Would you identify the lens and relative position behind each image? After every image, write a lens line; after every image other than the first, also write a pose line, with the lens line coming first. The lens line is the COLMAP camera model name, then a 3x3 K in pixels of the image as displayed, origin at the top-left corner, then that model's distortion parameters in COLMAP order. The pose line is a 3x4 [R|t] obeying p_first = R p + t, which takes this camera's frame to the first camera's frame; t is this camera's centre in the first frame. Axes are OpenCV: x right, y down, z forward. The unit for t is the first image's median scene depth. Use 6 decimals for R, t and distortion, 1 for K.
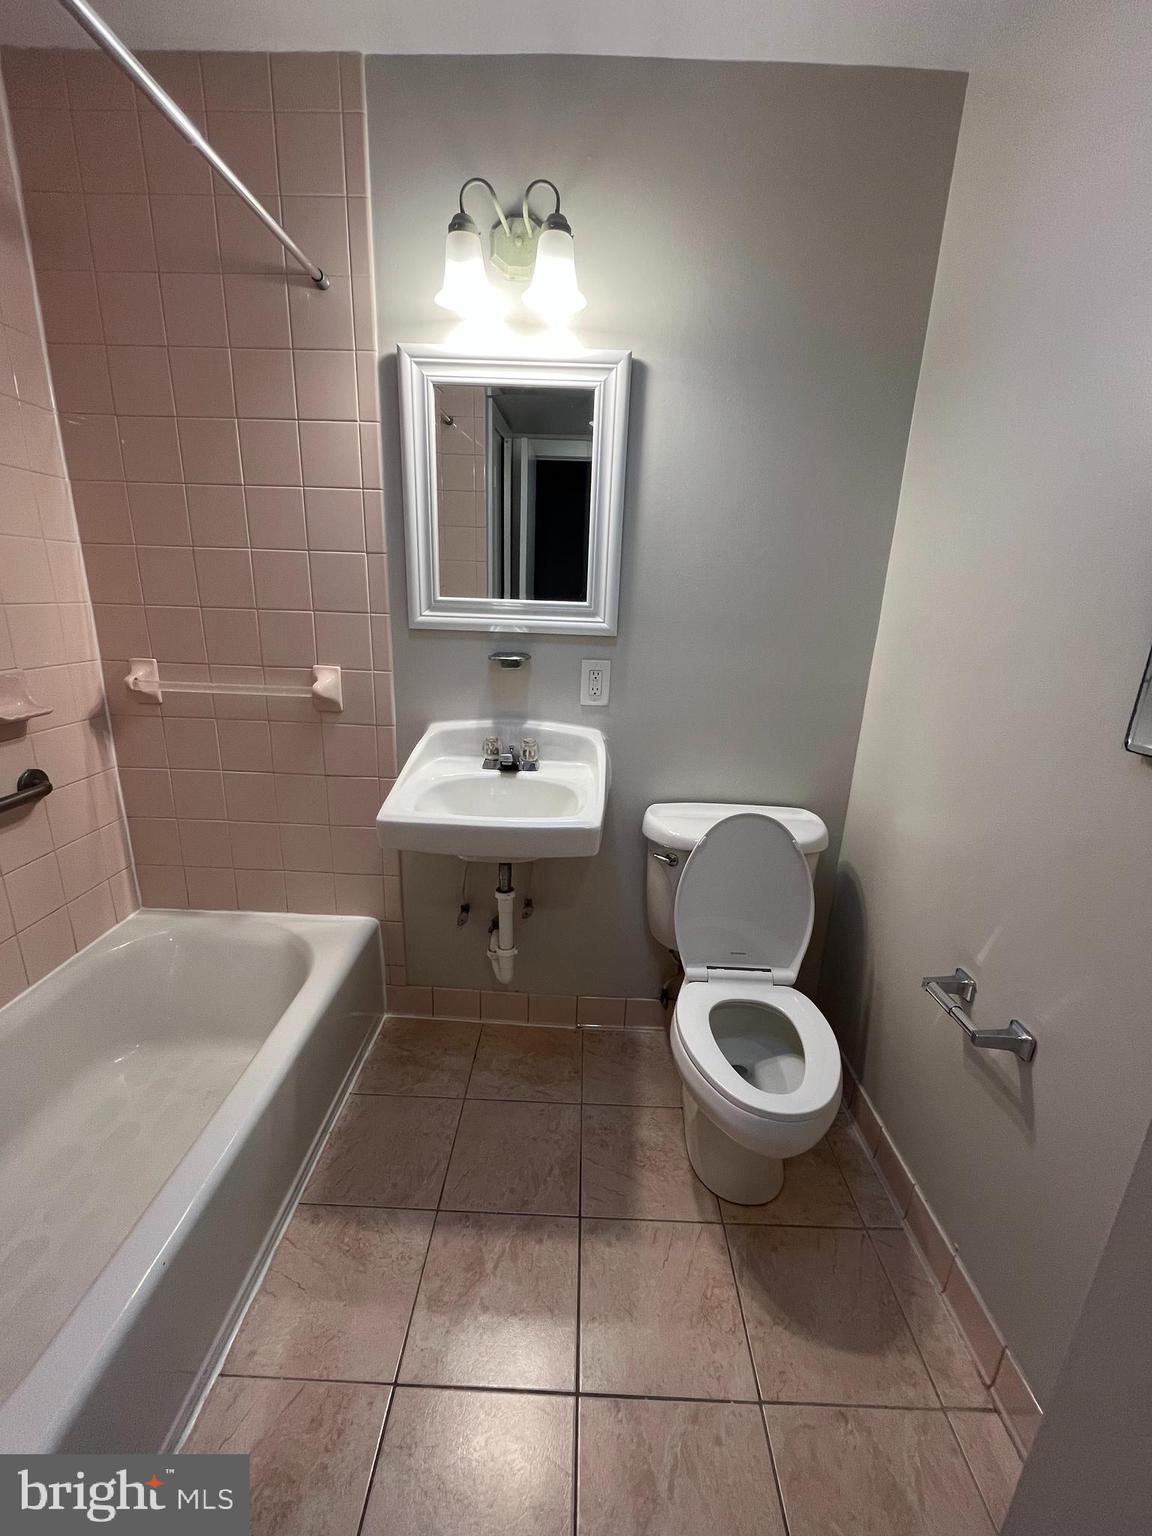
lens RADIAL K [[624.5, 0, 573.5], [0, 624.5, 767.7], [0, 0, 1]] dist [0.001306, -0.000712]
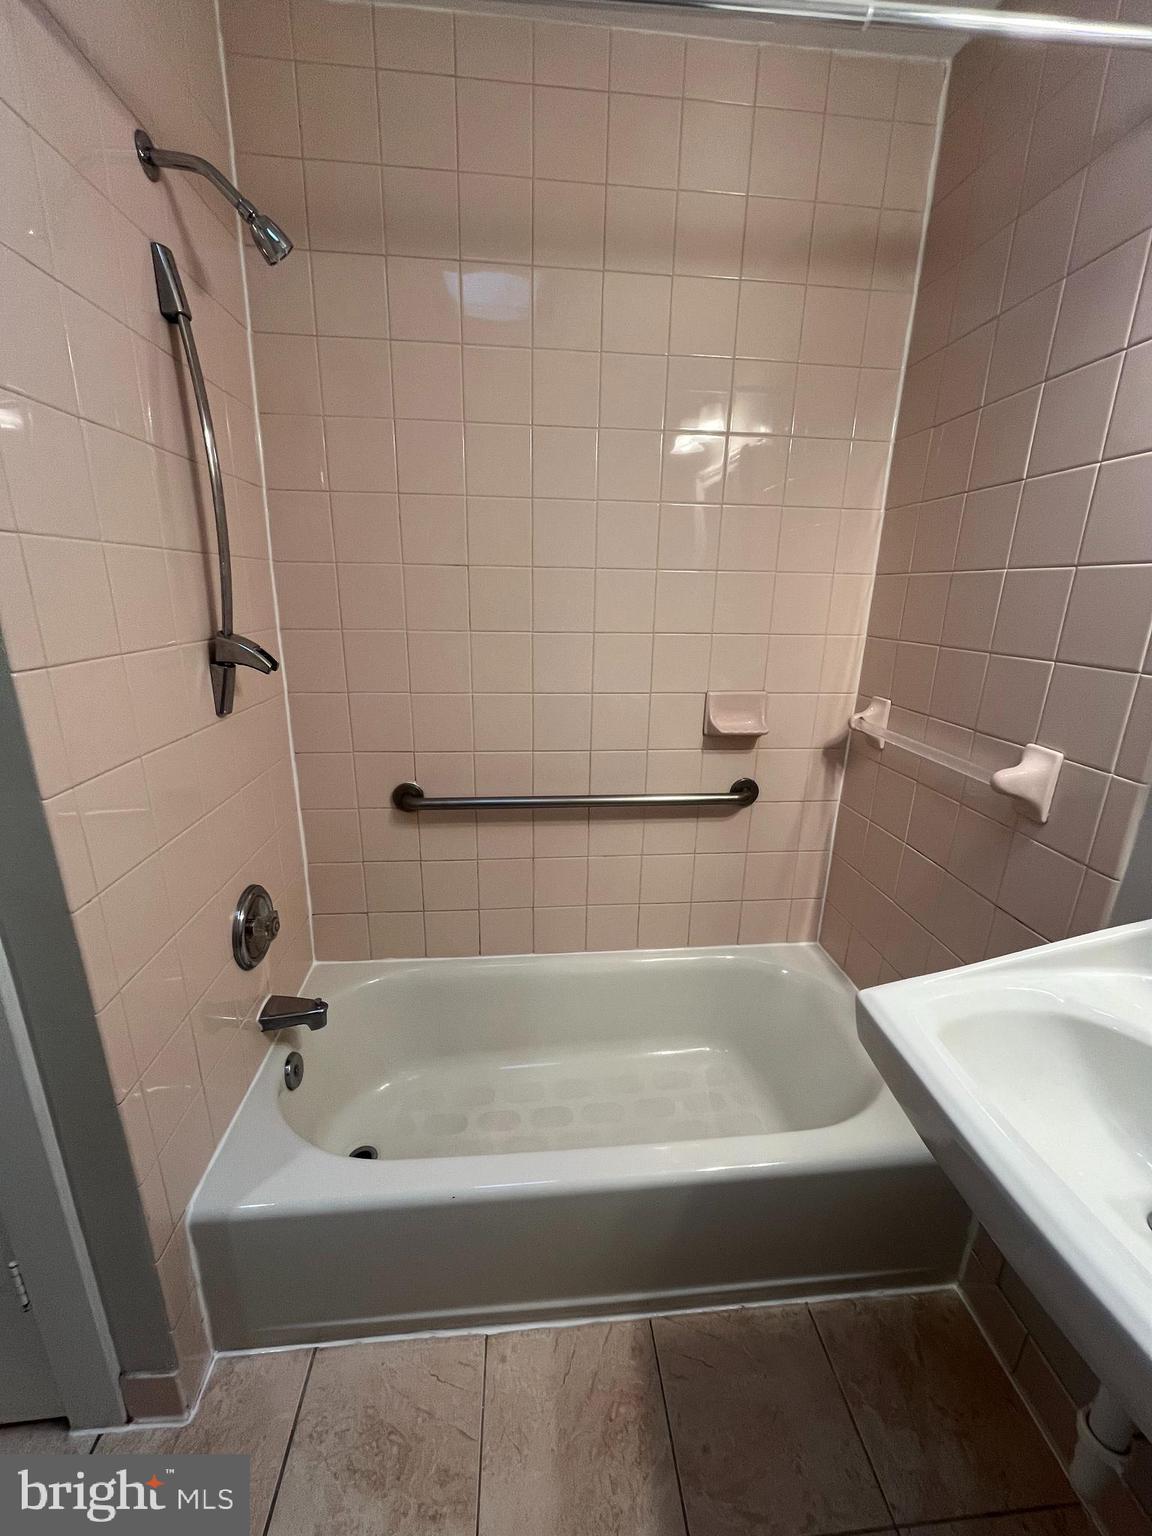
lens RADIAL K [[624.5, 0, 577.3], [0, 624.5, 772.2], [0, 0, 1]] dist [0.001306, -0.000712]
pose [[0.113393, 0.248514, -0.961968, 0.161085], [-0.282585, 0.936293, 0.208571, -0.138990], [0.952517, 0.248187, 0.176395, 0.449510]]
